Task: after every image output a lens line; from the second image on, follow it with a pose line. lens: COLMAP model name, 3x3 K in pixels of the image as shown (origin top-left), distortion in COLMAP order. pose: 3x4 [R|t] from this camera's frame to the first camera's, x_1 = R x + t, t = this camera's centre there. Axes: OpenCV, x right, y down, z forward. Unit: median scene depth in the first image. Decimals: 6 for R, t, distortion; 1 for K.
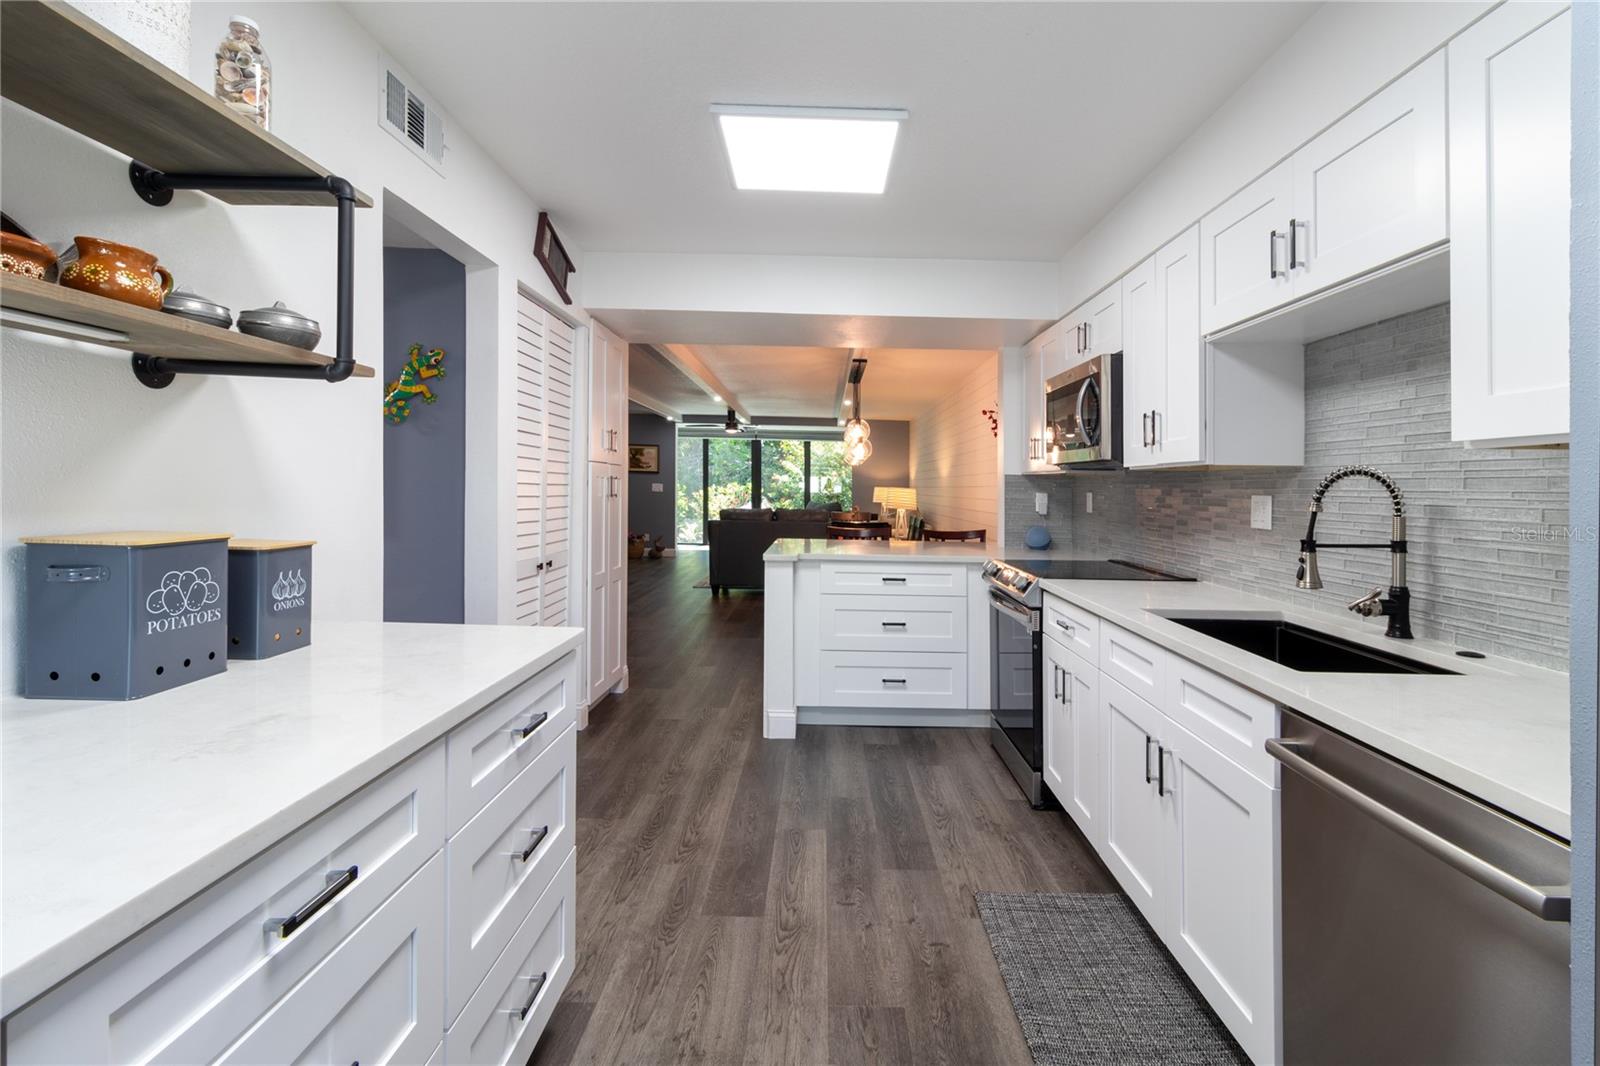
lens RADIAL K [[750.7, 0, 823.1], [0, 750.7, 492.5], [0, 0, 1]] dist [0.002677, -0.000022]
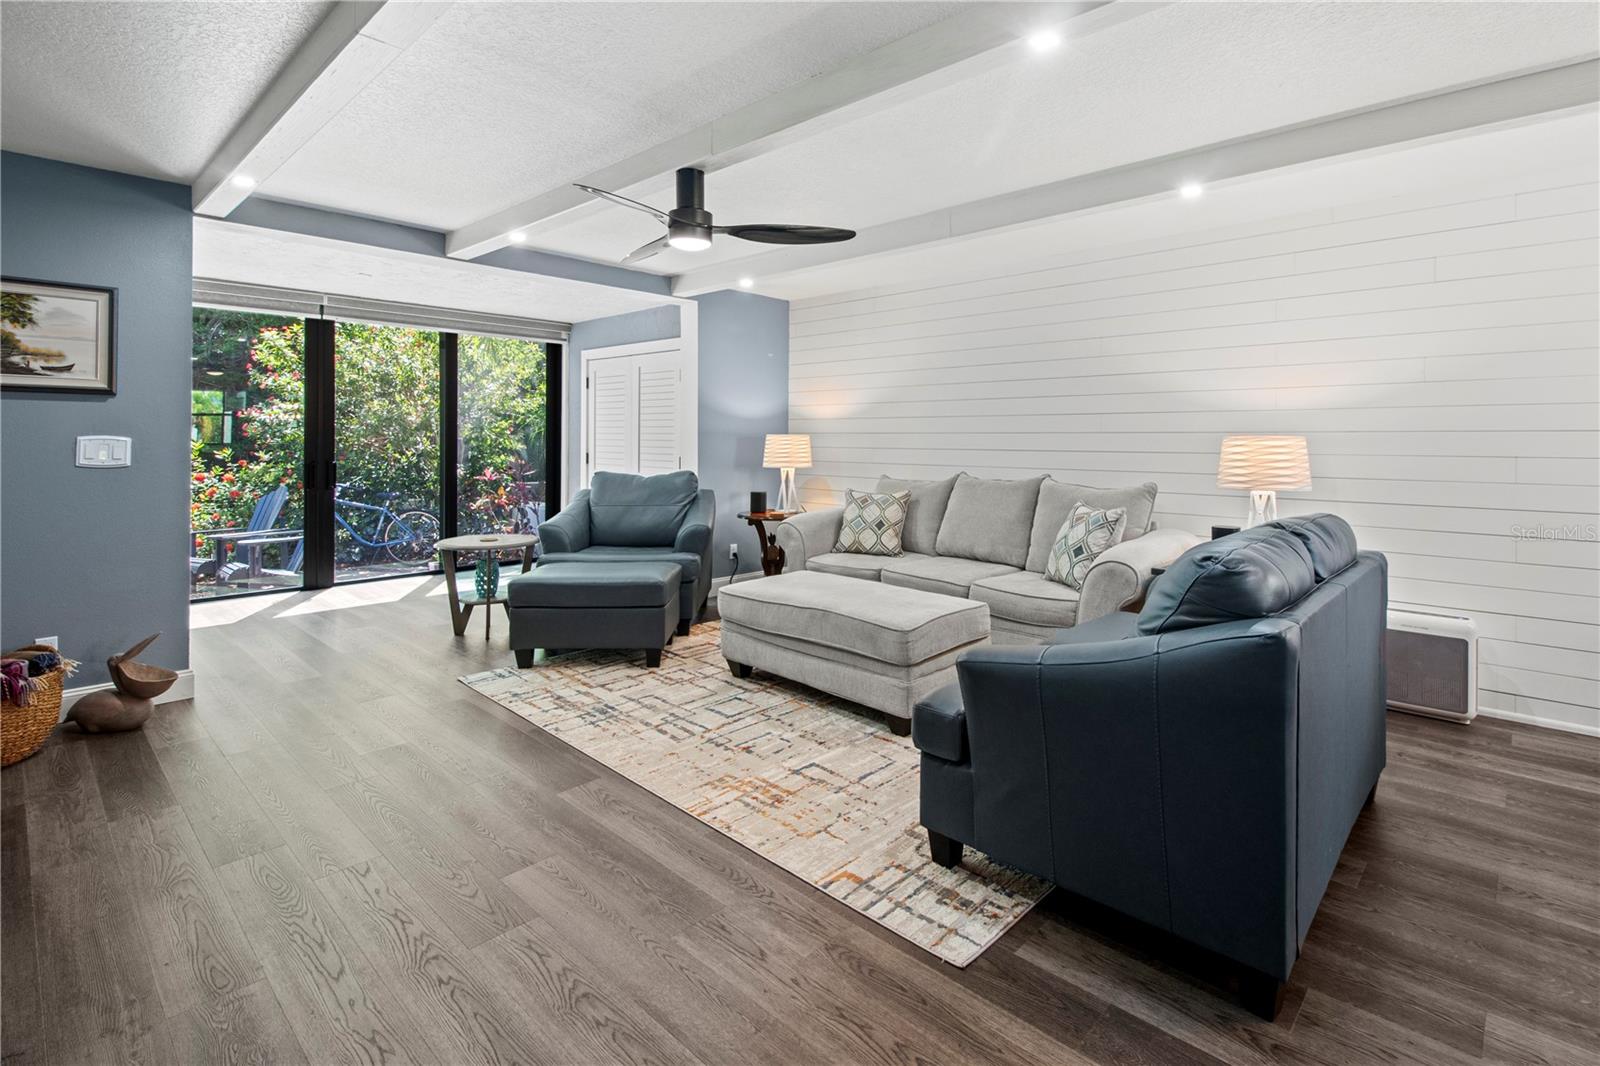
lens RADIAL K [[755.6, 0, 818.8], [0, 755.6, 452.0], [0, 0, 1]] dist [0.020935, -0.016212]
pose [[0.679369, -0.032244, 0.733088, -0.970744], [0.014725, 0.999432, 0.030313, -0.040048], [-0.733649, -0.009799, 0.679458, 2.526717]]
